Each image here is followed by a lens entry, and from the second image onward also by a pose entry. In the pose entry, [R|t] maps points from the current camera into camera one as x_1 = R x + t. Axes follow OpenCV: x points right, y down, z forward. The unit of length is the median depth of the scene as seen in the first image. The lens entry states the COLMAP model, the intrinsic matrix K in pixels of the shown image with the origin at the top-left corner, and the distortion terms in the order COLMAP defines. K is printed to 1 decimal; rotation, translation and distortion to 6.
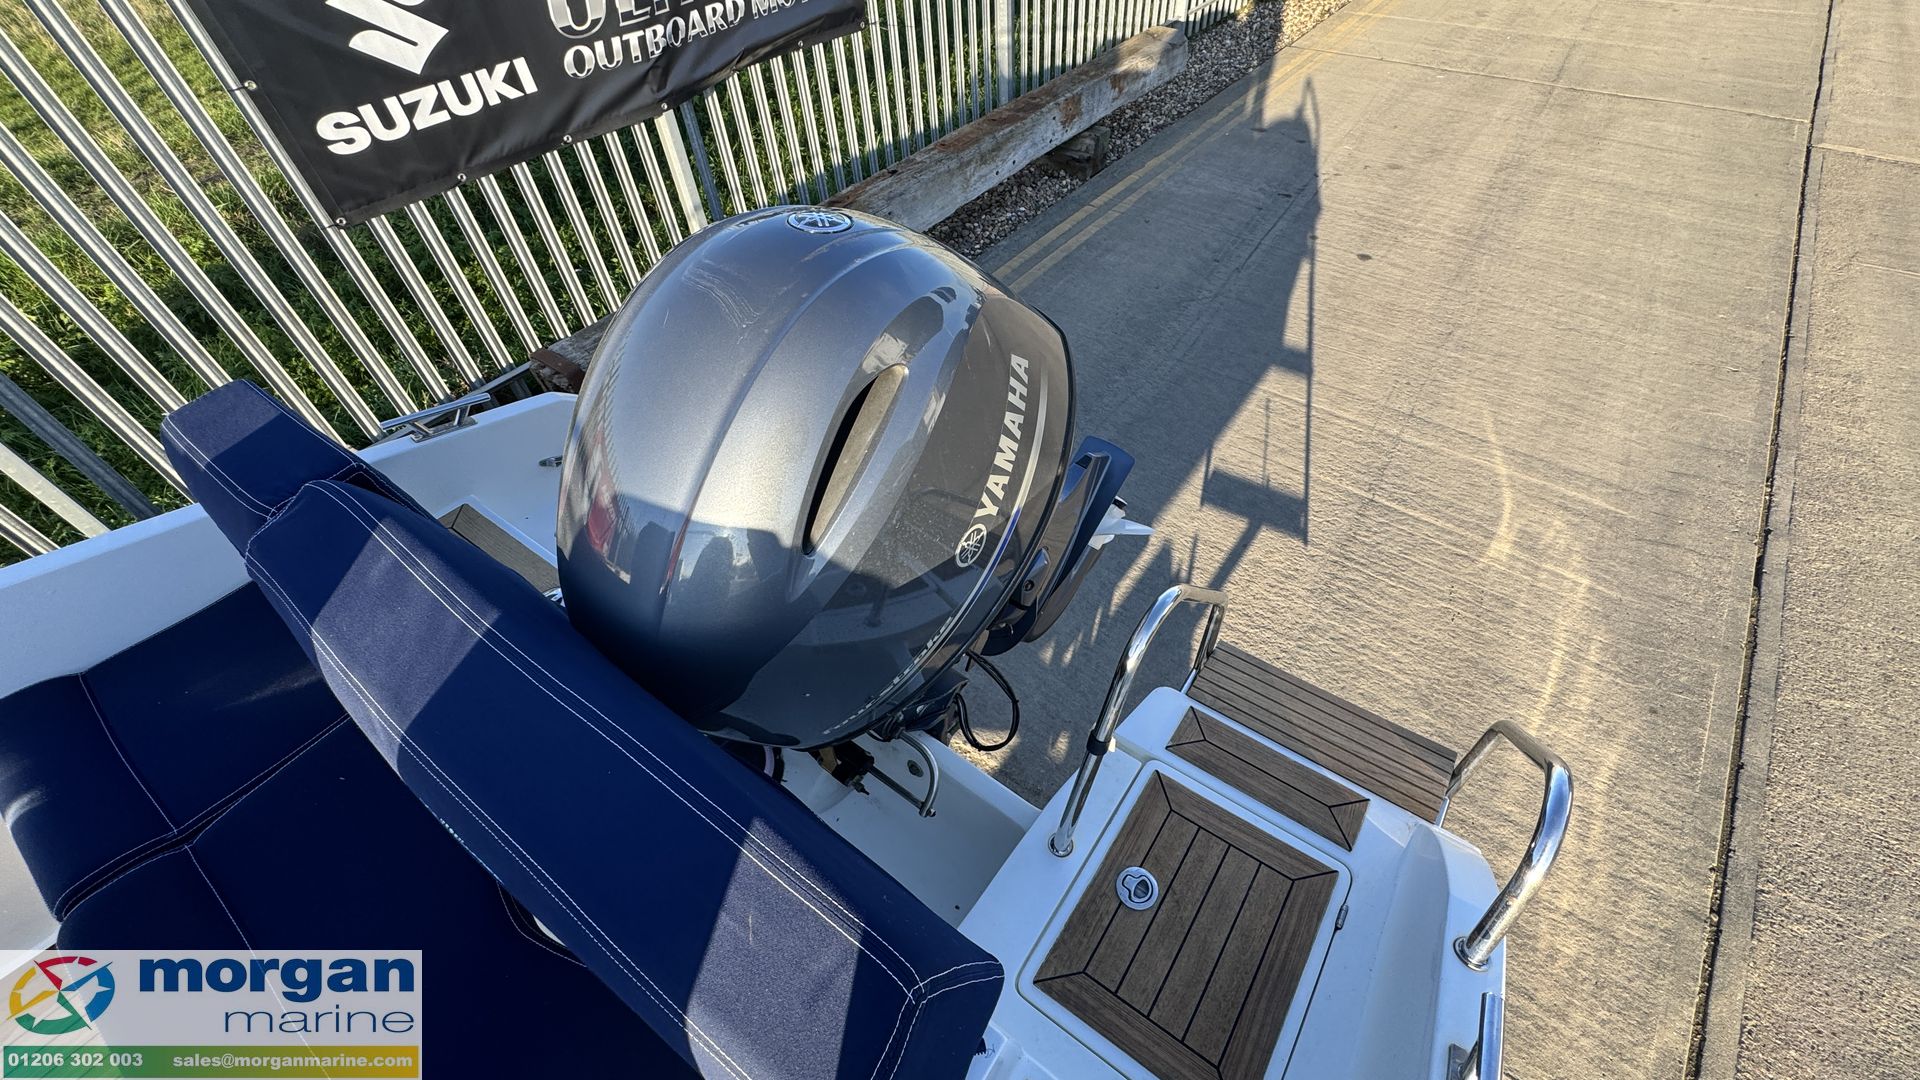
lens RADIAL K [[765.3, 0, 960.1], [0, 765.3, 537.1], [0, 0, 1]] dist [-0.003421, 0.000572]
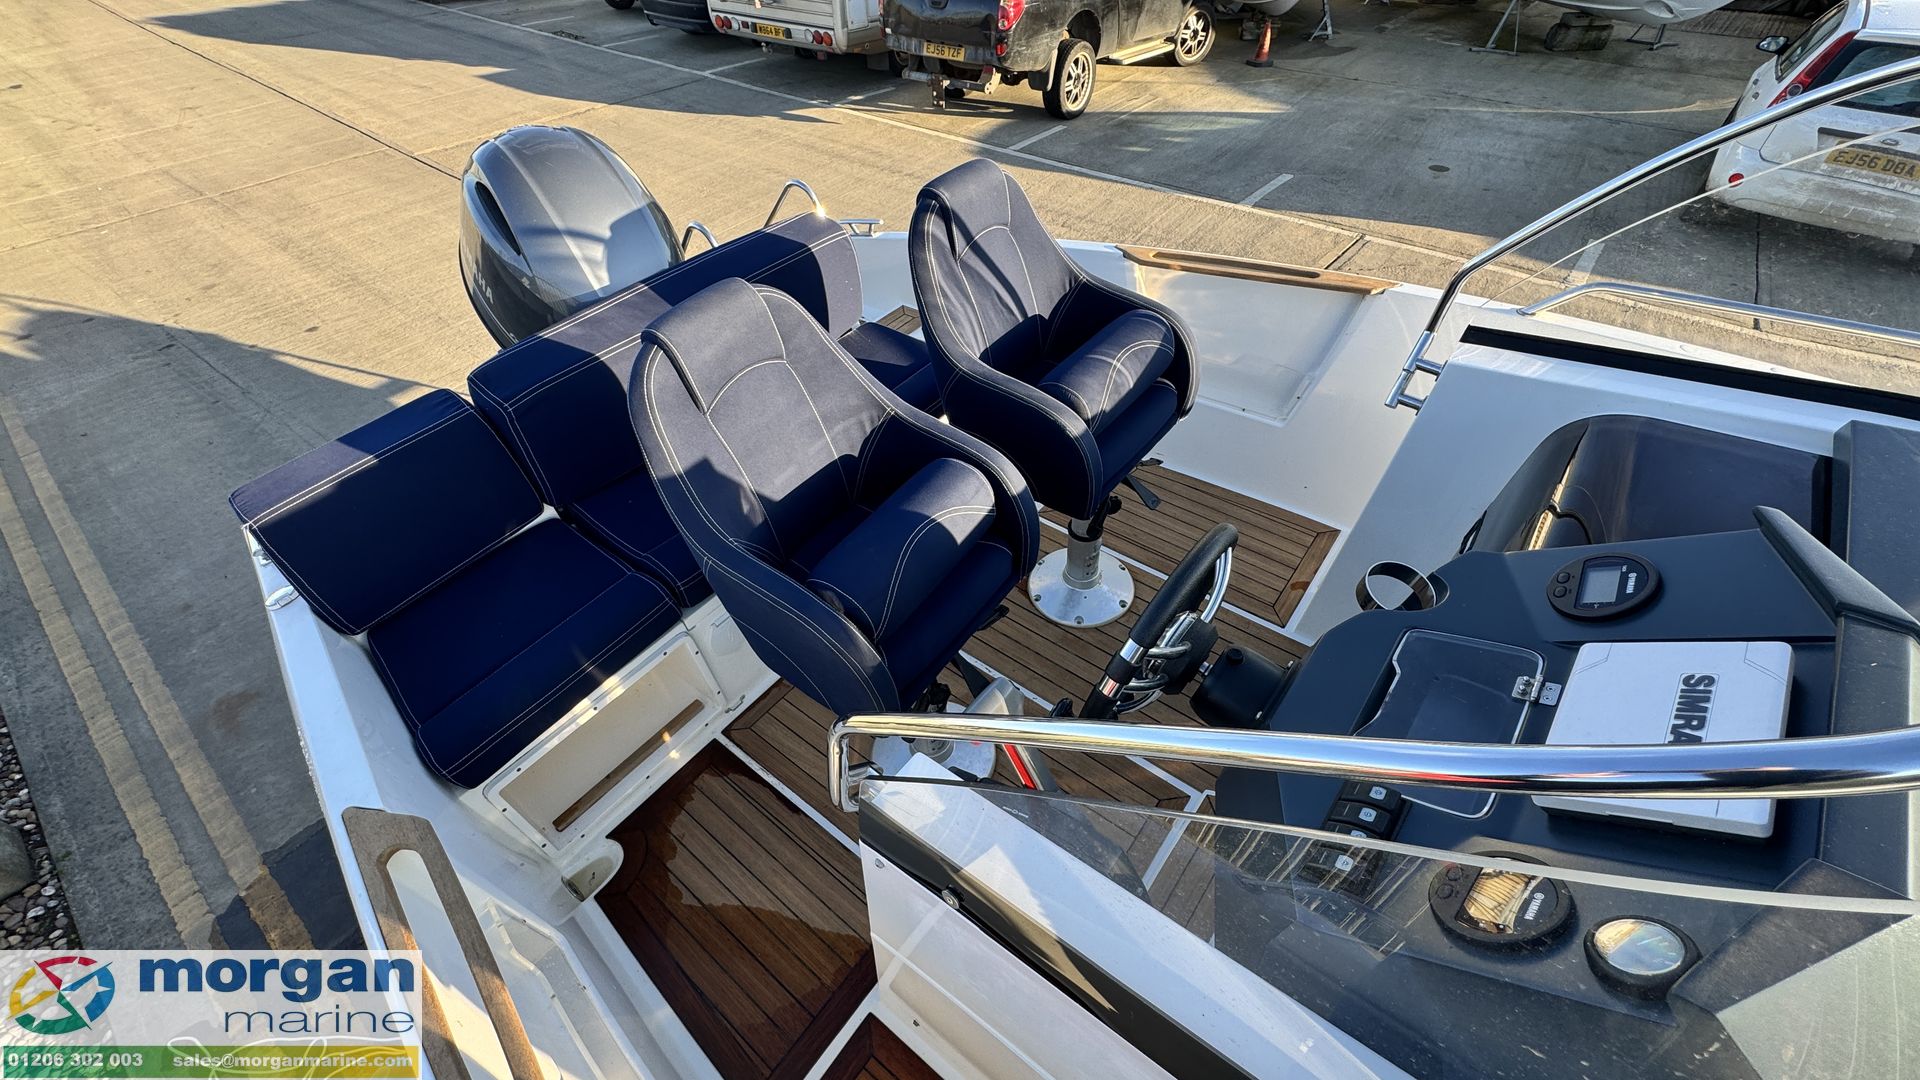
lens RADIAL K [[764.7, 0, 961.6], [0, 764.7, 534.7], [0, 0, 1]] dist [-0.001492, -0.000108]
pose [[0.038013, -0.664700, 0.746142, -0.691179], [0.752021, 0.510732, 0.416673, 0.068245], [-0.658042, 0.545276, 0.519283, -0.105248]]
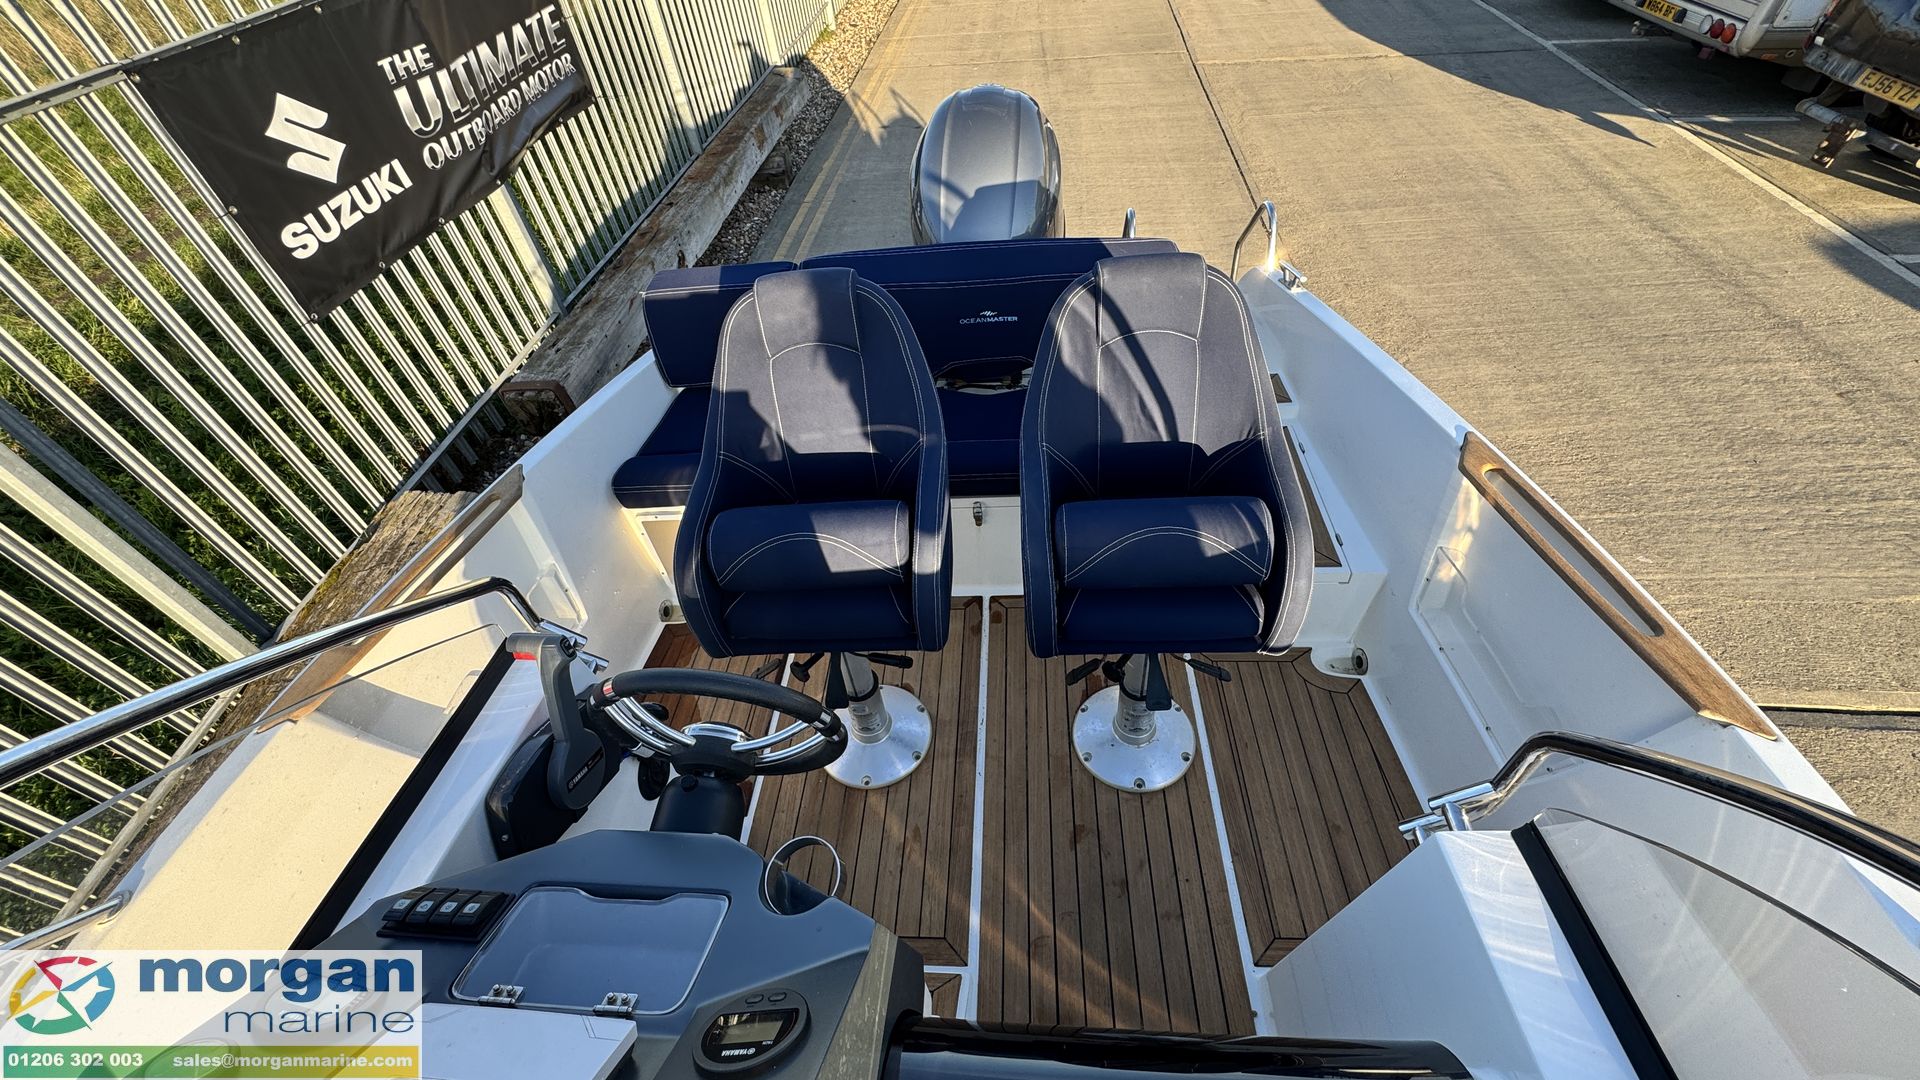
lens RADIAL K [[764.7, 0, 961.6], [0, 764.7, 534.7], [0, 0, 1]] dist [-0.001492, -0.000108]
pose [[0.837819, -0.398920, 0.372723, -0.488504], [0.420976, 0.906749, 0.024198, 0.236691], [-0.347619, 0.136634, 0.927627, -0.320000]]
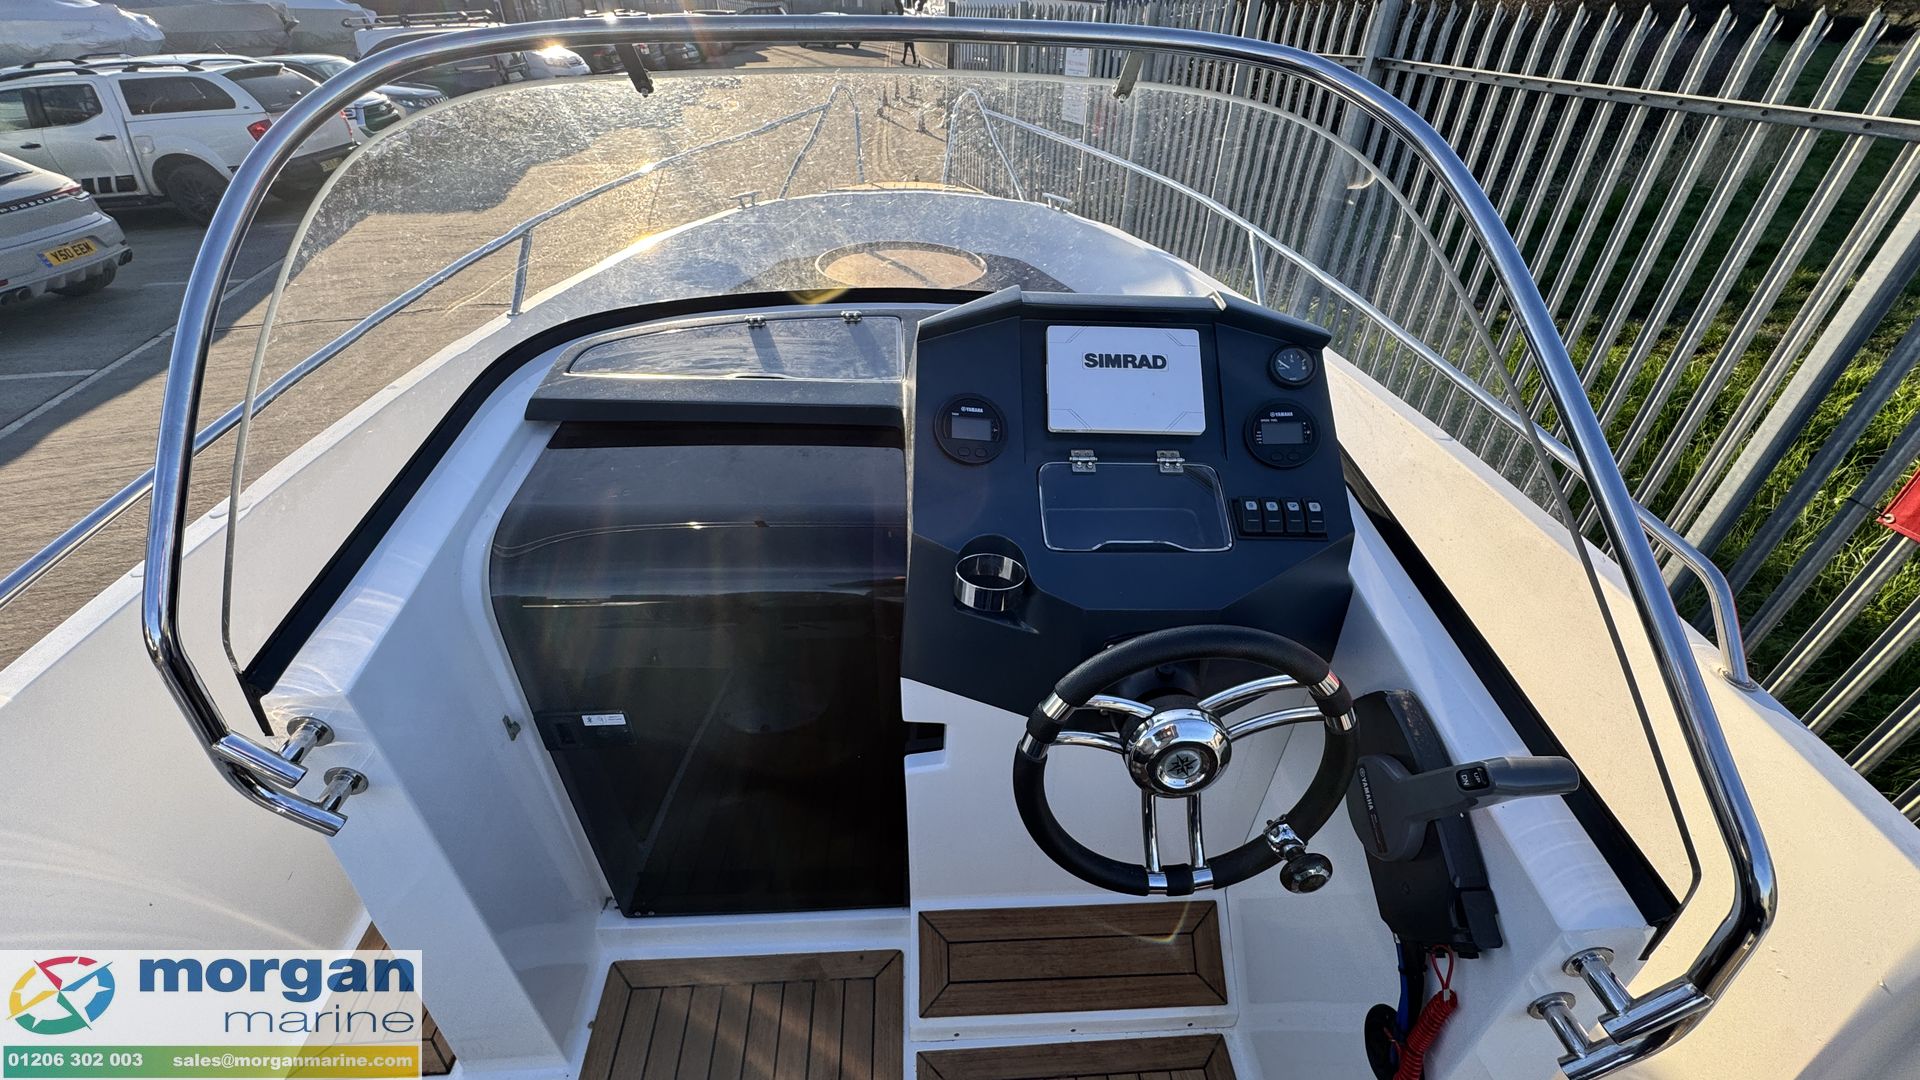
lens RADIAL K [[764.7, 0, 961.6], [0, 764.7, 534.7], [0, 0, 1]] dist [-0.001492, -0.000108]
pose [[-0.767757, 0.402833, -0.498273, -0.343463], [-0.453149, 0.208420, 0.866728, 0.087001], [0.452996, 0.891228, 0.022527, -0.075936]]
